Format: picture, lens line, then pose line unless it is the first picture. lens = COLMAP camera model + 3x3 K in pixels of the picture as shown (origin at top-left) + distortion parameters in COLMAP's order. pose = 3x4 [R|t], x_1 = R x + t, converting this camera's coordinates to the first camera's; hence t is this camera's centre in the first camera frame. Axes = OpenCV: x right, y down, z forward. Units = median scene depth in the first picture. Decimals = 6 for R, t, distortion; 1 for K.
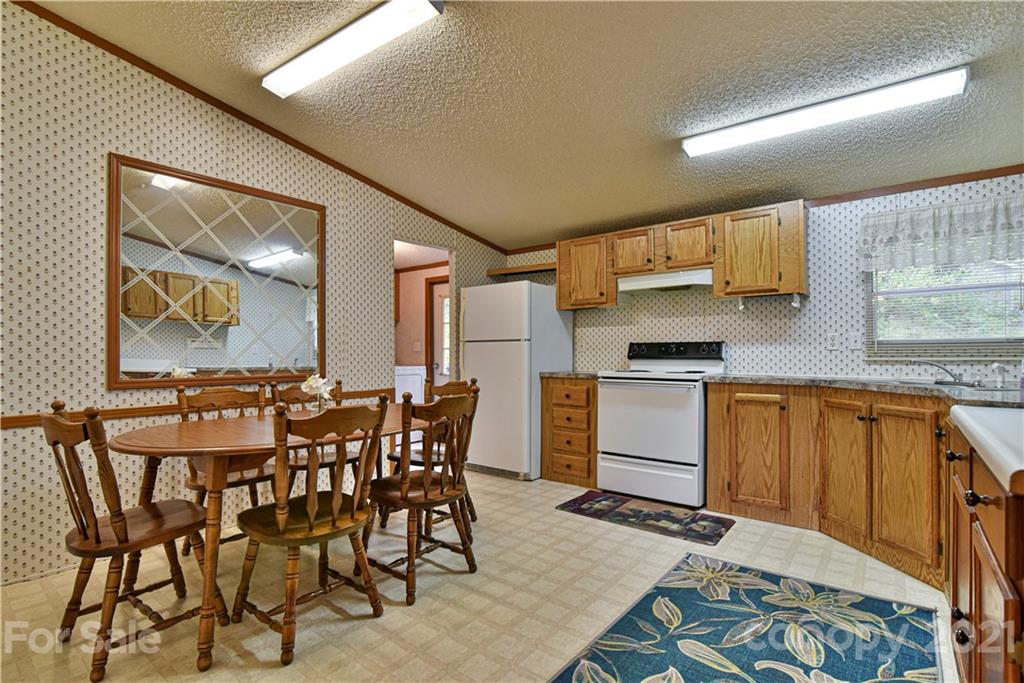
lens RADIAL K [[482.7, 0, 511.2], [0, 482.7, 349.9], [0, 0, 1]] dist [-0.017759, -0.000072]
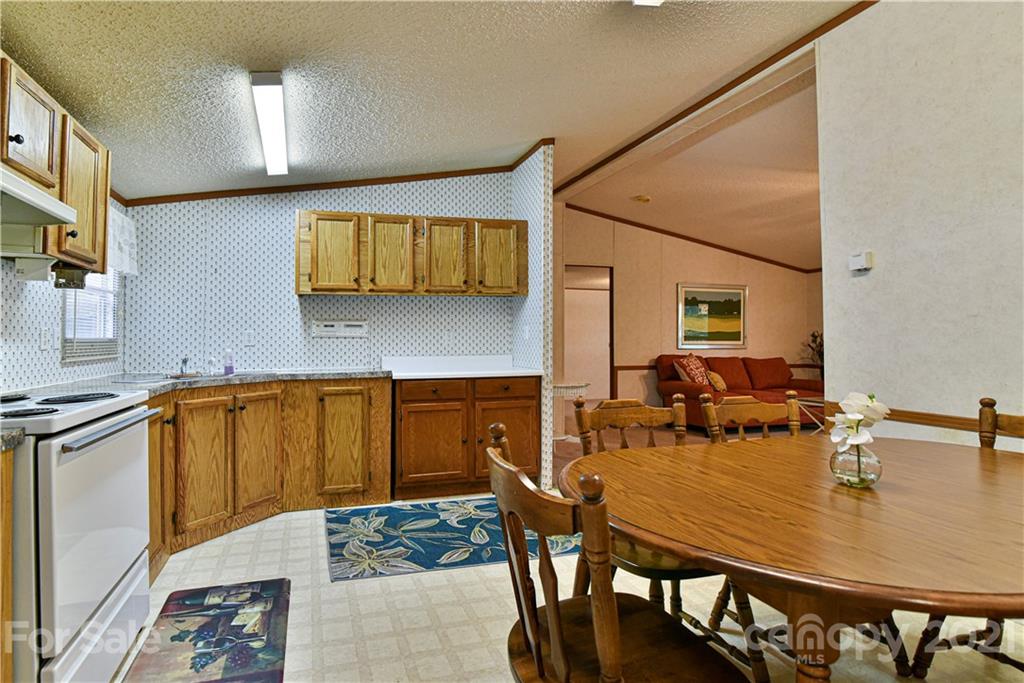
lens RADIAL K [[491.0, 0, 432.2], [0, 491.0, 339.5], [0, 0, 1]] dist [-0.004319, -0.000384]
pose [[-0.784022, 0.011824, 0.620620, -0.262620], [0.005471, 0.999911, -0.012139, -0.003079], [-0.620709, -0.006122, -0.784017, 1.247537]]
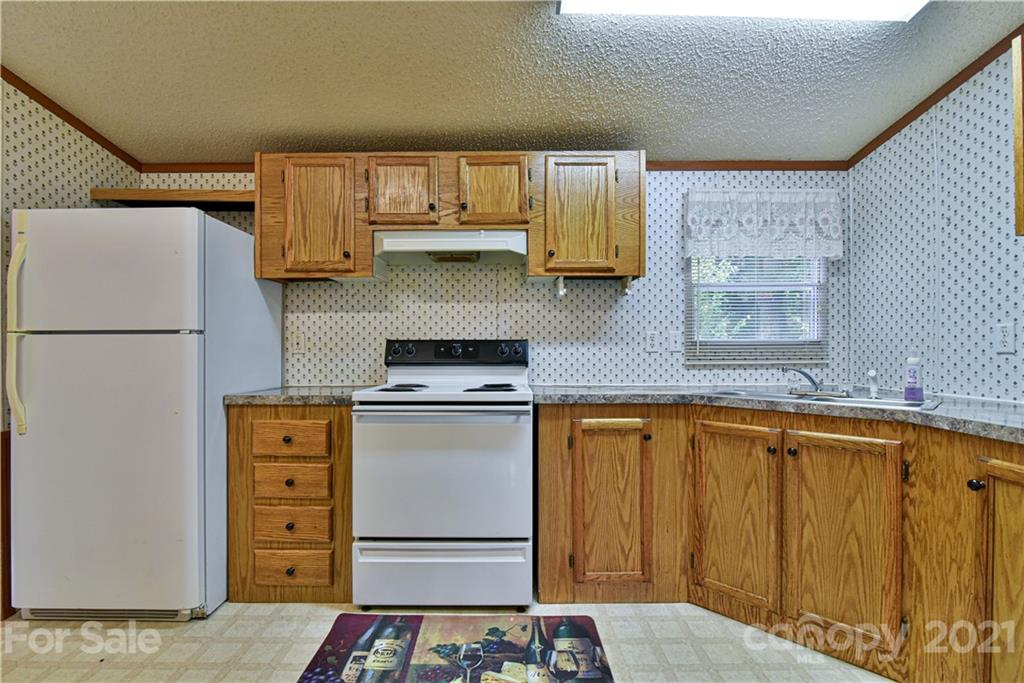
lens RADIAL K [[474.2, 0, 501.6], [0, 474.2, 348.0], [0, 0, 1]] dist [-0.018750, -0.000414]
pose [[0.788887, -0.000622, 0.614538, -0.018538], [-0.004345, 0.999969, 0.006590, -0.010999], [-0.614523, -0.007869, 0.788860, 0.539205]]
